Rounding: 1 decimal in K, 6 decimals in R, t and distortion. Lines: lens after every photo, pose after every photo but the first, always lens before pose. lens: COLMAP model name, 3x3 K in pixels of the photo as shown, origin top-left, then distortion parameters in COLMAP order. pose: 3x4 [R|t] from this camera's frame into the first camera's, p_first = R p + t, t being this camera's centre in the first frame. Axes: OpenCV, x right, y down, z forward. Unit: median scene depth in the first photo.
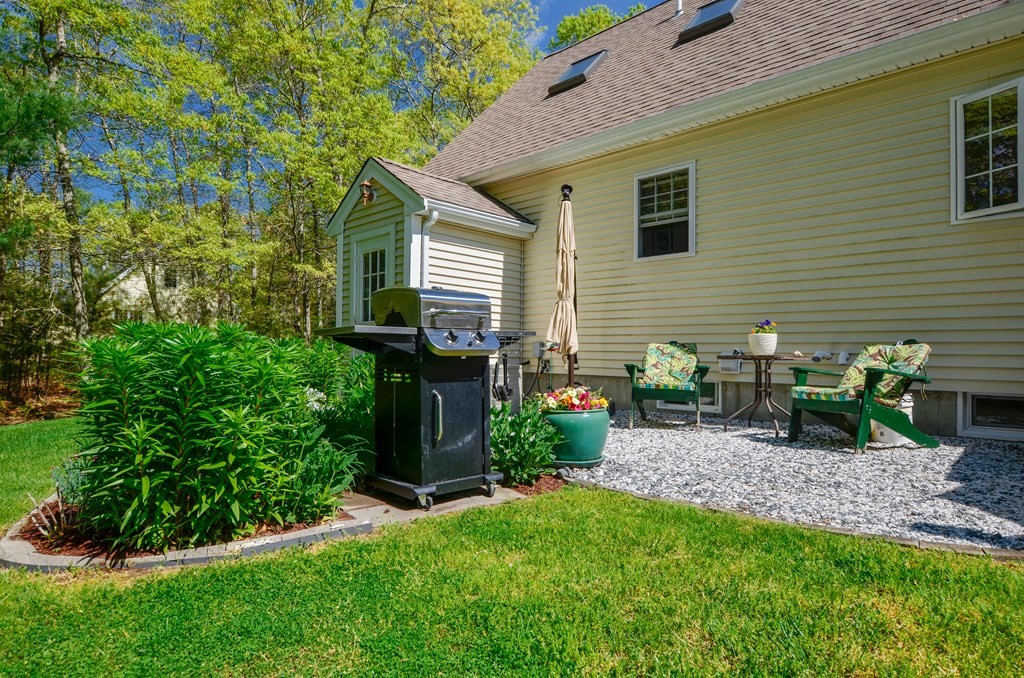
lens RADIAL K [[561.3, 0, 514.3], [0, 561.3, 348.0], [0, 0, 1]] dist [-0.016192, -0.000019]
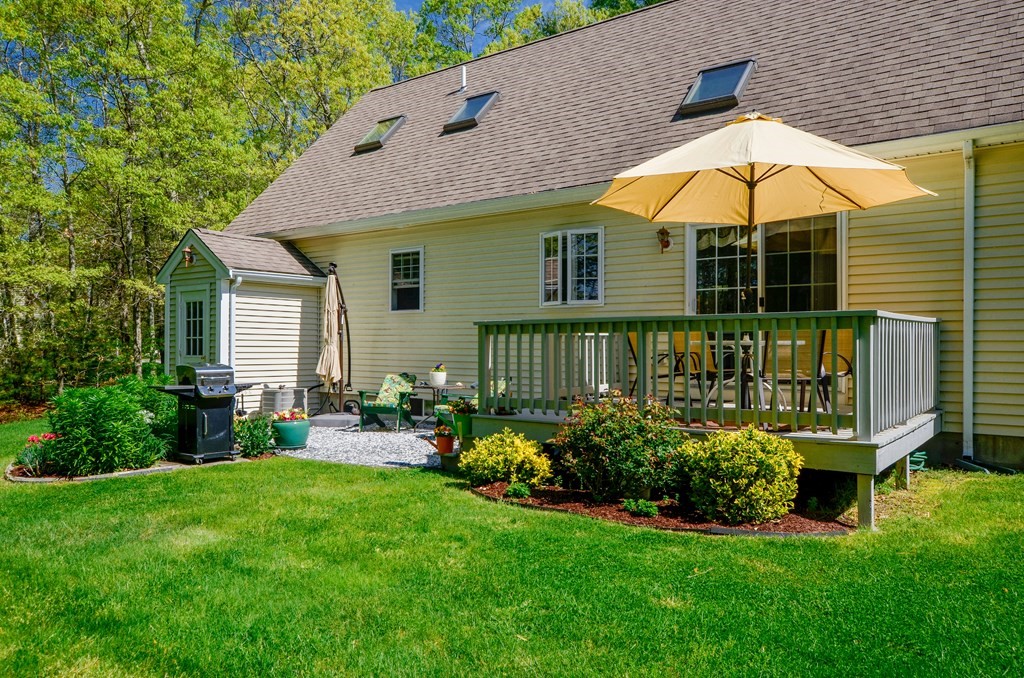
lens RADIAL K [[749.3, 0, 511.3], [0, 749.3, 343.2], [0, 0, 1]] dist [0.012902, 0.004522]
pose [[0.993864, -0.005279, 0.110486, 0.350584], [0.004817, 0.999979, 0.004443, -0.097985], [-0.110507, -0.003884, 0.993868, -0.991549]]
